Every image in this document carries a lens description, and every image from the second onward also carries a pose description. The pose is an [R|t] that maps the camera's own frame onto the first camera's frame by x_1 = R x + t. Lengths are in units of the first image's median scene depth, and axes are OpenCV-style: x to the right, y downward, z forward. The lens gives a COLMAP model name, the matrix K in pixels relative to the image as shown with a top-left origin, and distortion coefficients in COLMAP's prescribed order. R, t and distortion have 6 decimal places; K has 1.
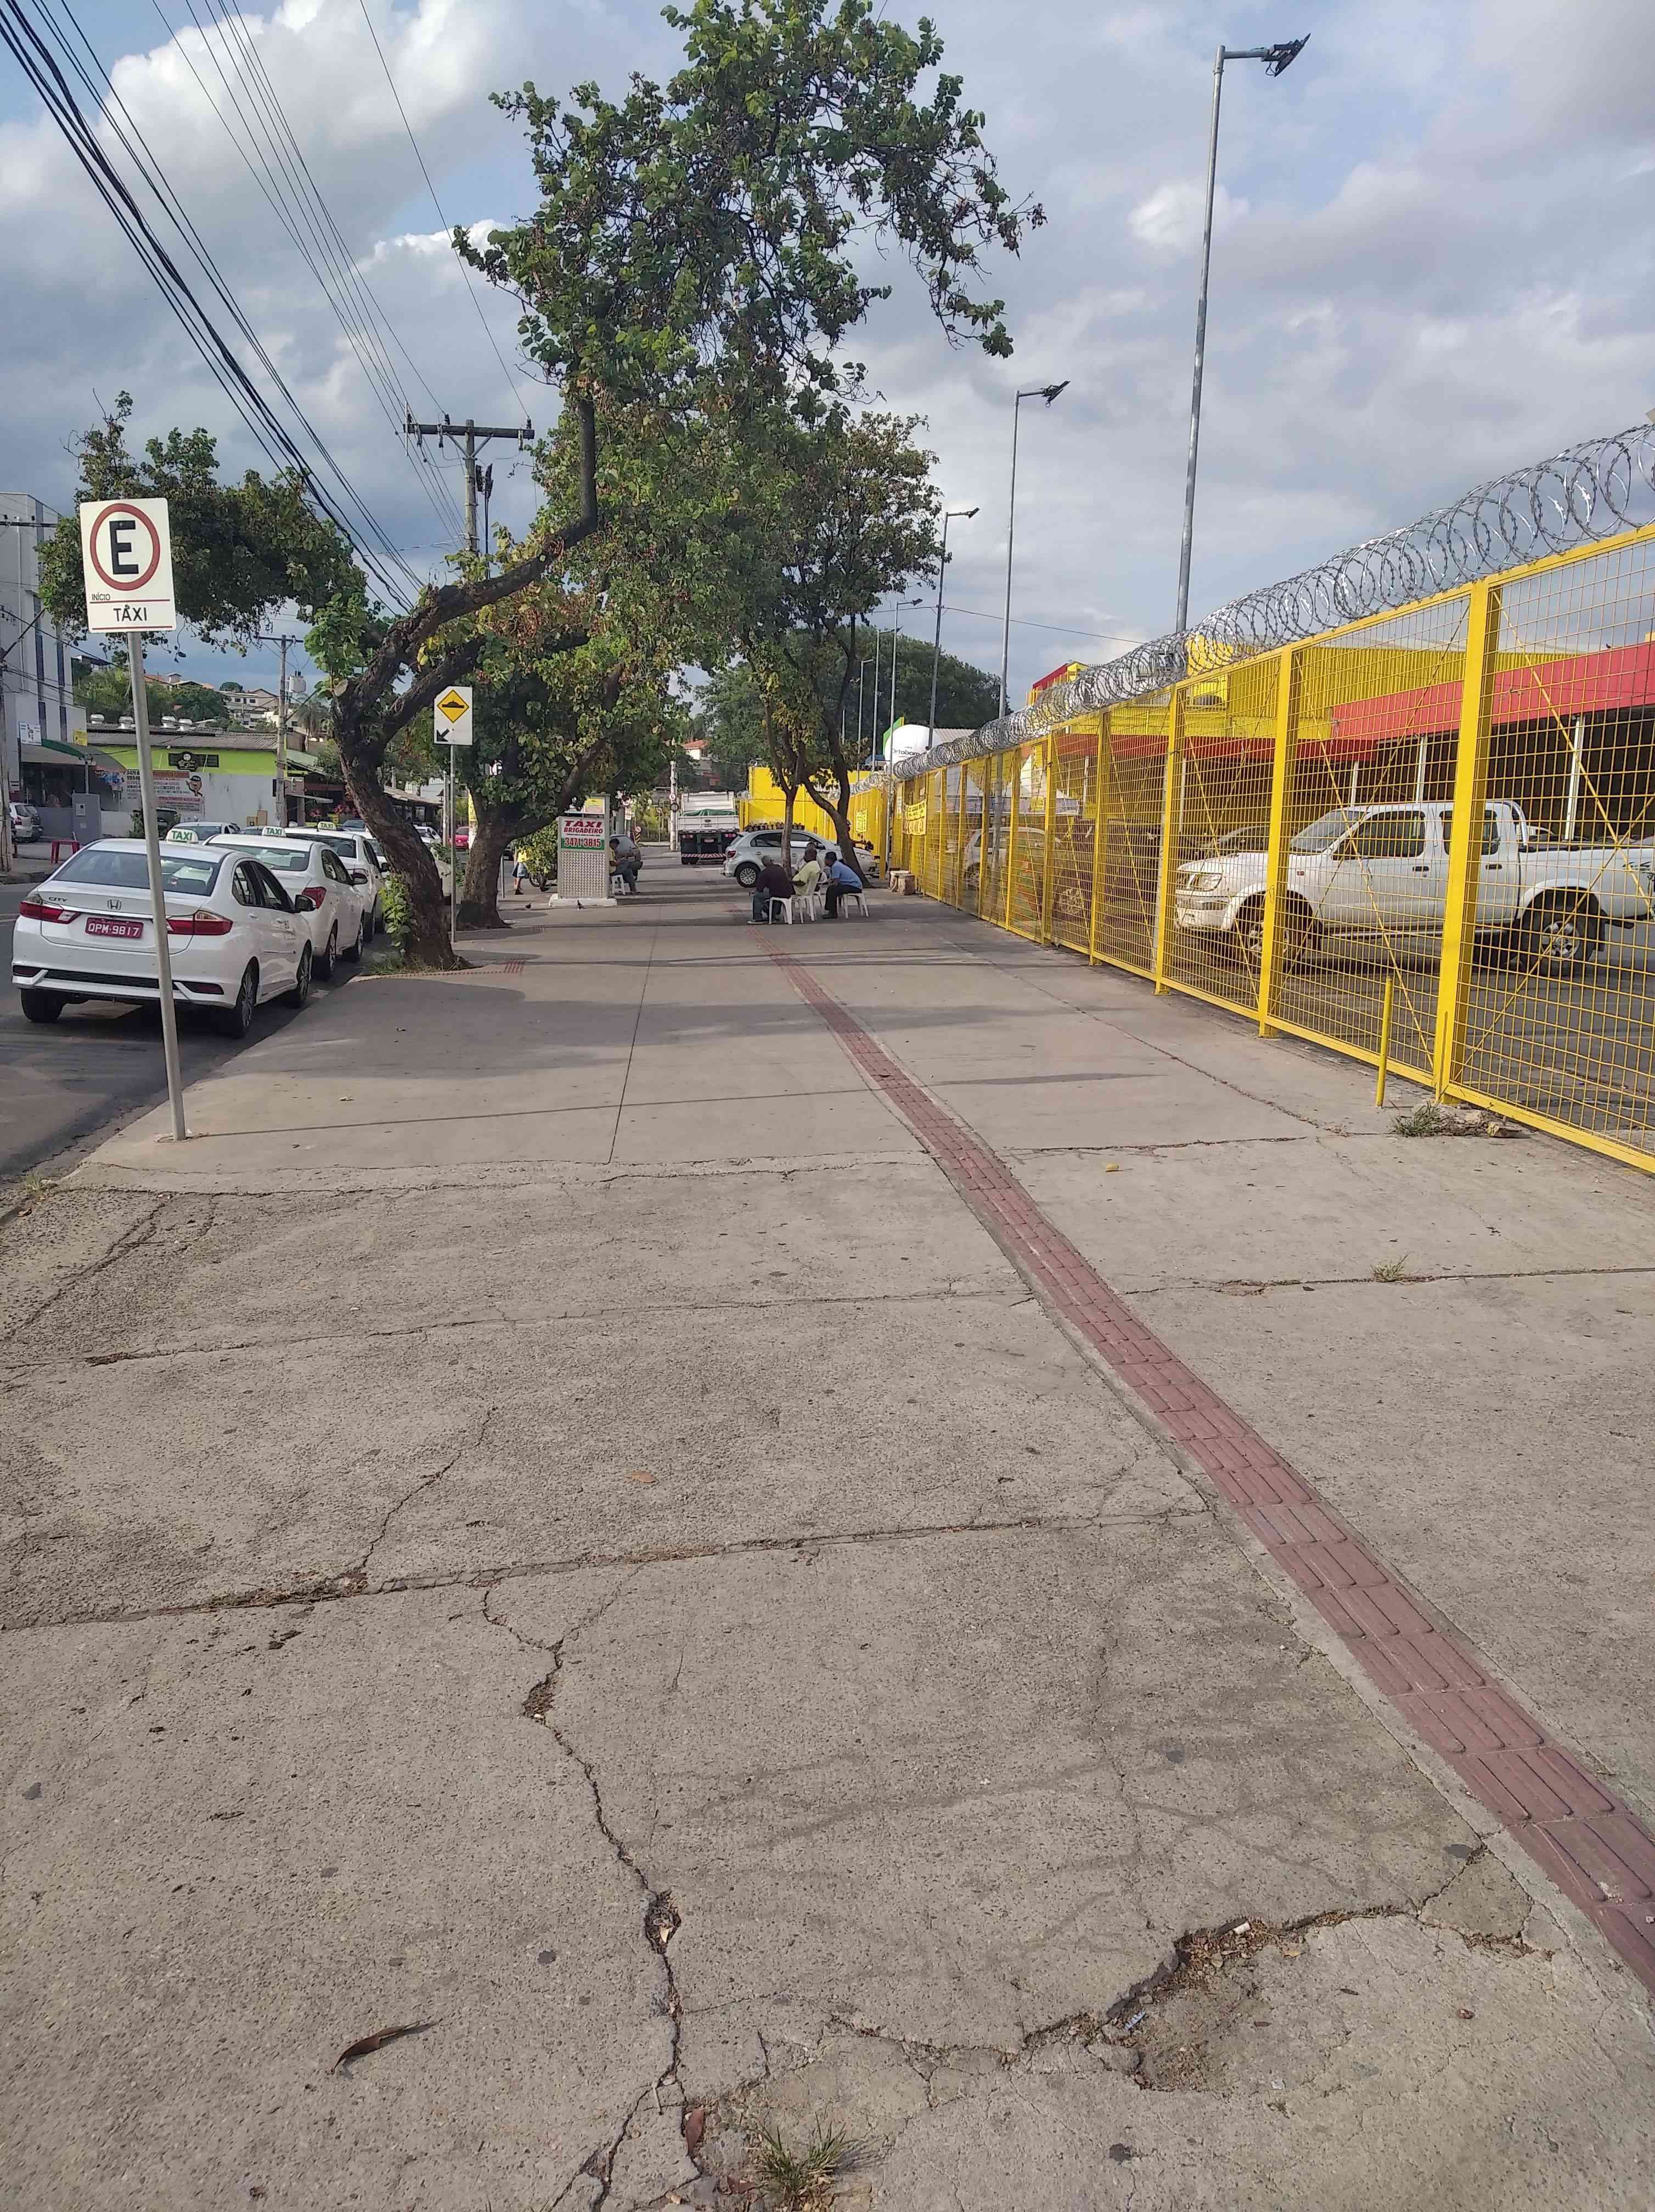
lens RADIAL K [[1602.5, 0, 813.9], [0, 1602.5, 1103.9], [0, 0, 1]] dist [0.075176, -0.150782]
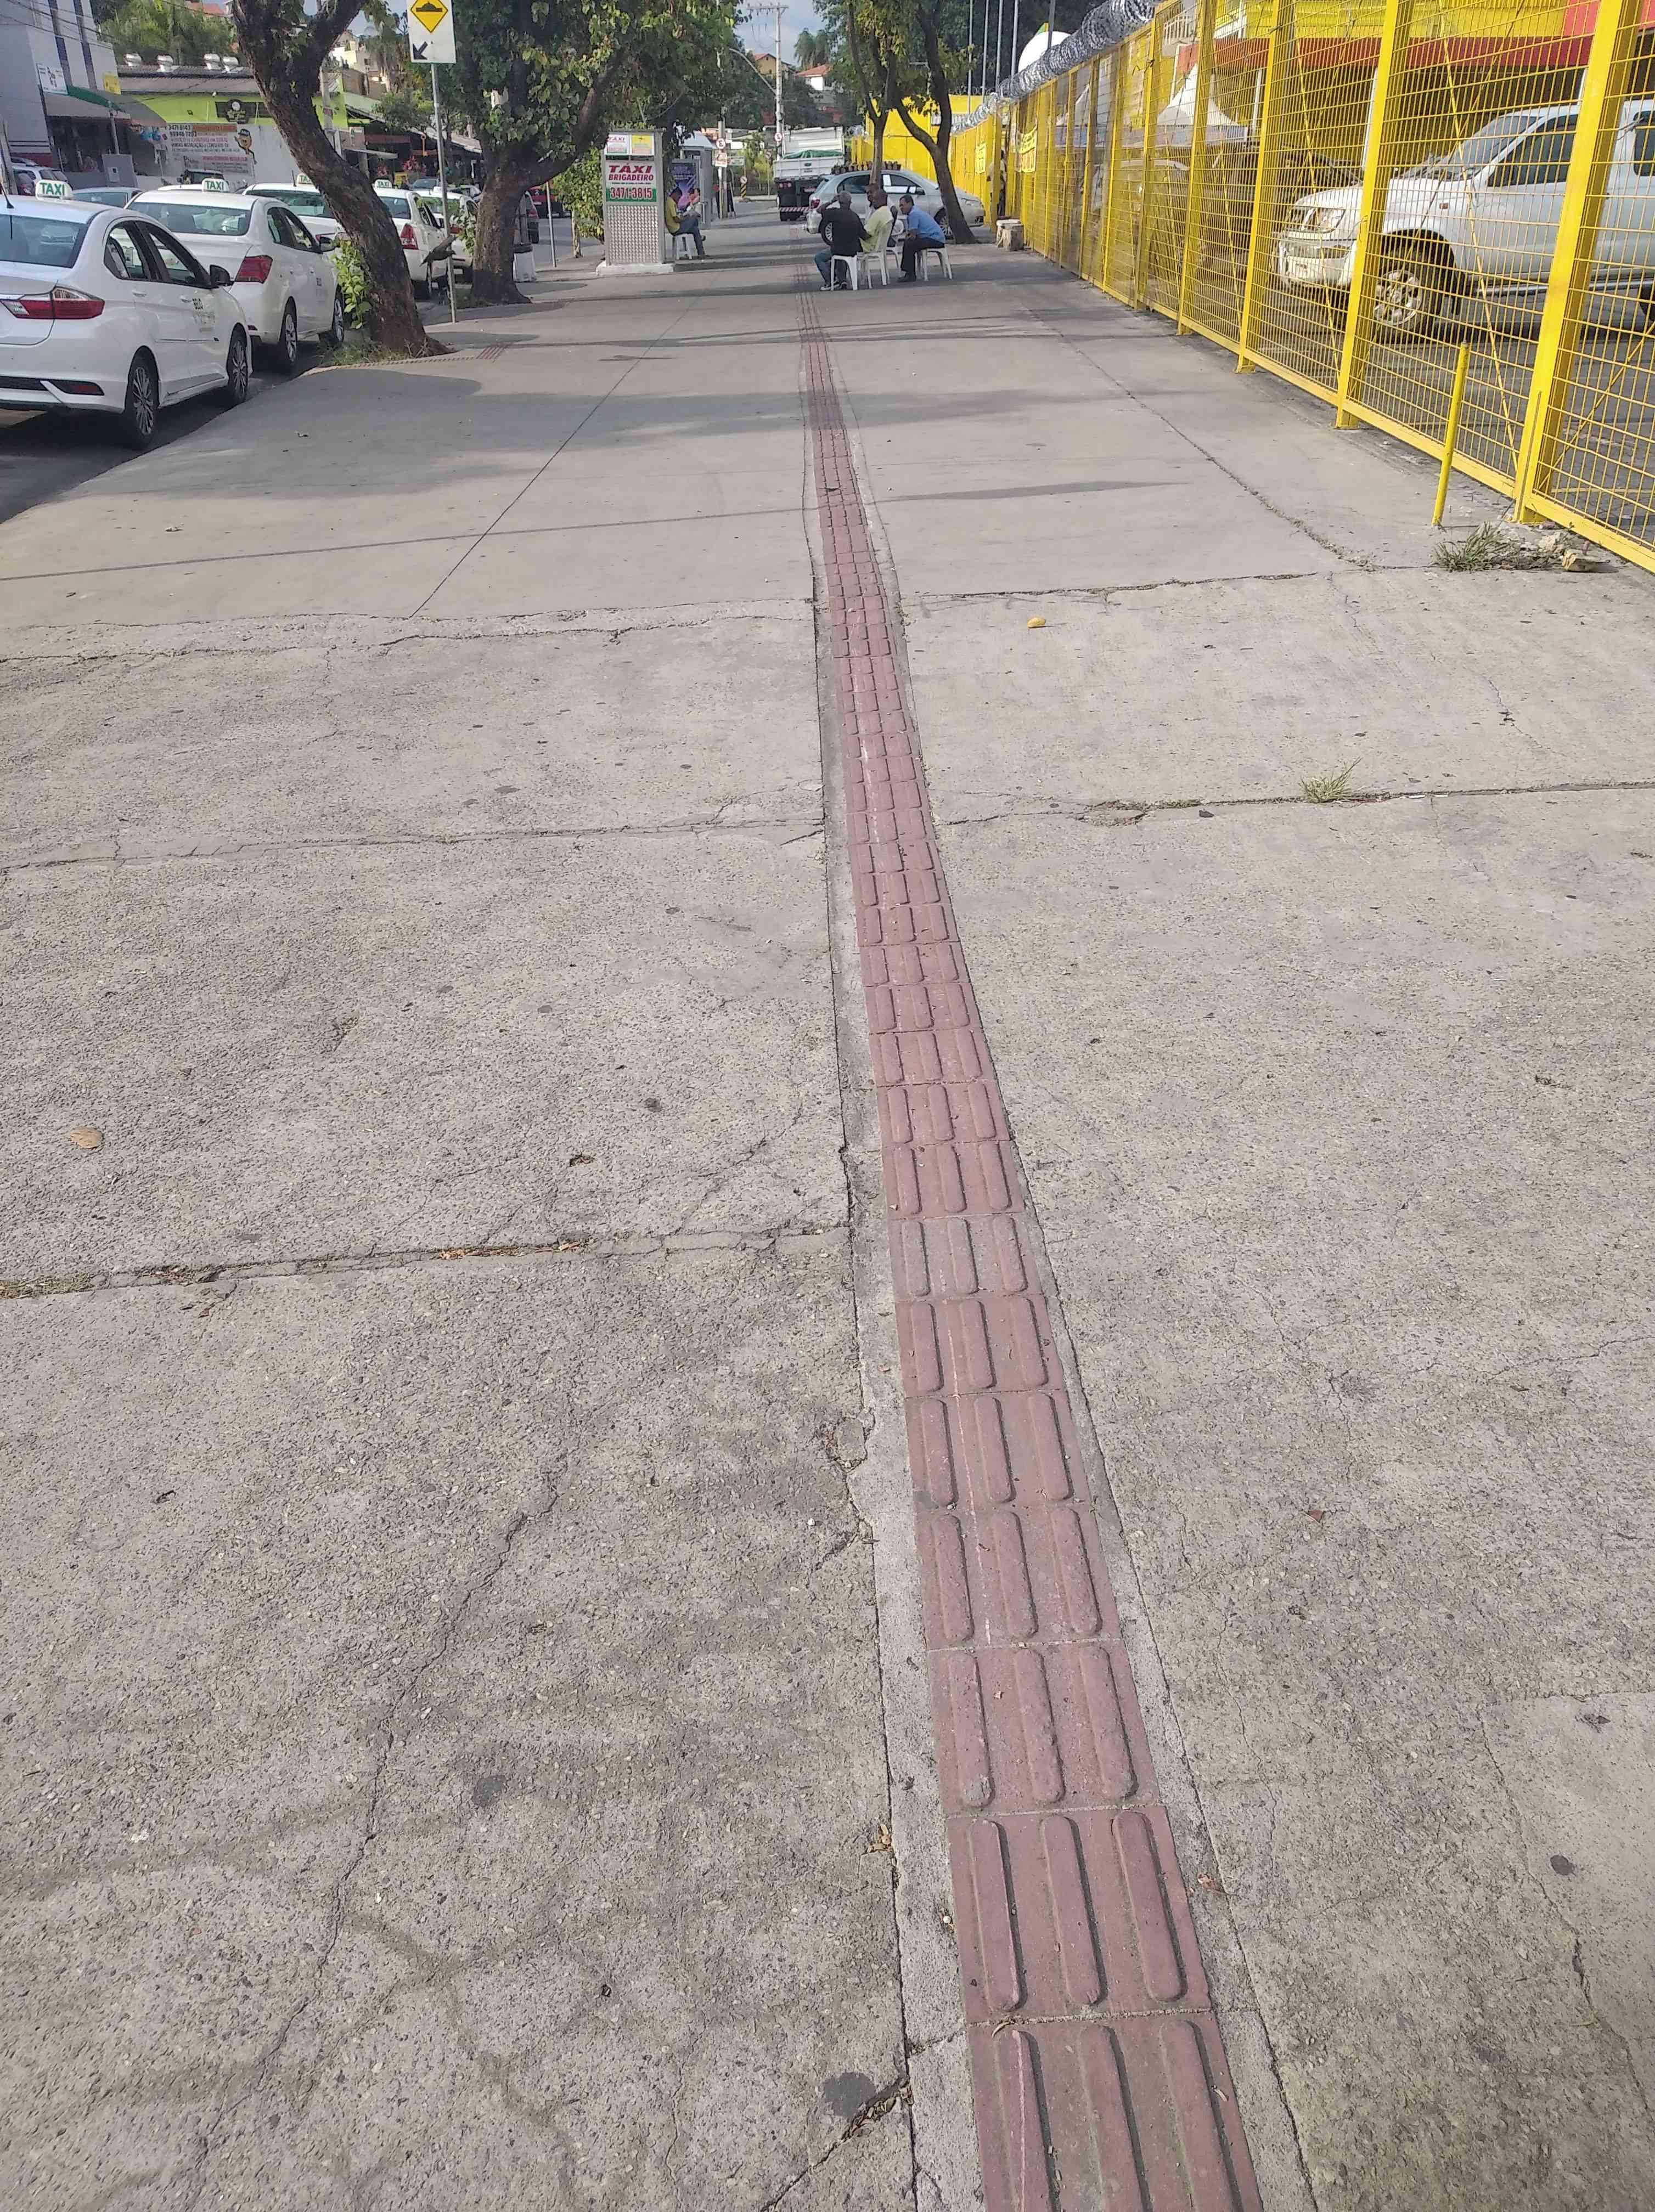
lens RADIAL K [[1602.5, 0, 813.9], [0, 1602.5, 1103.9], [0, 0, 1]] dist [0.075176, -0.150782]
pose [[0.997263, 0.013898, -0.072614, 0.184152], [0.011982, 0.938804, 0.344244, -0.013864], [0.072954, -0.344172, 0.936068, 0.265637]]
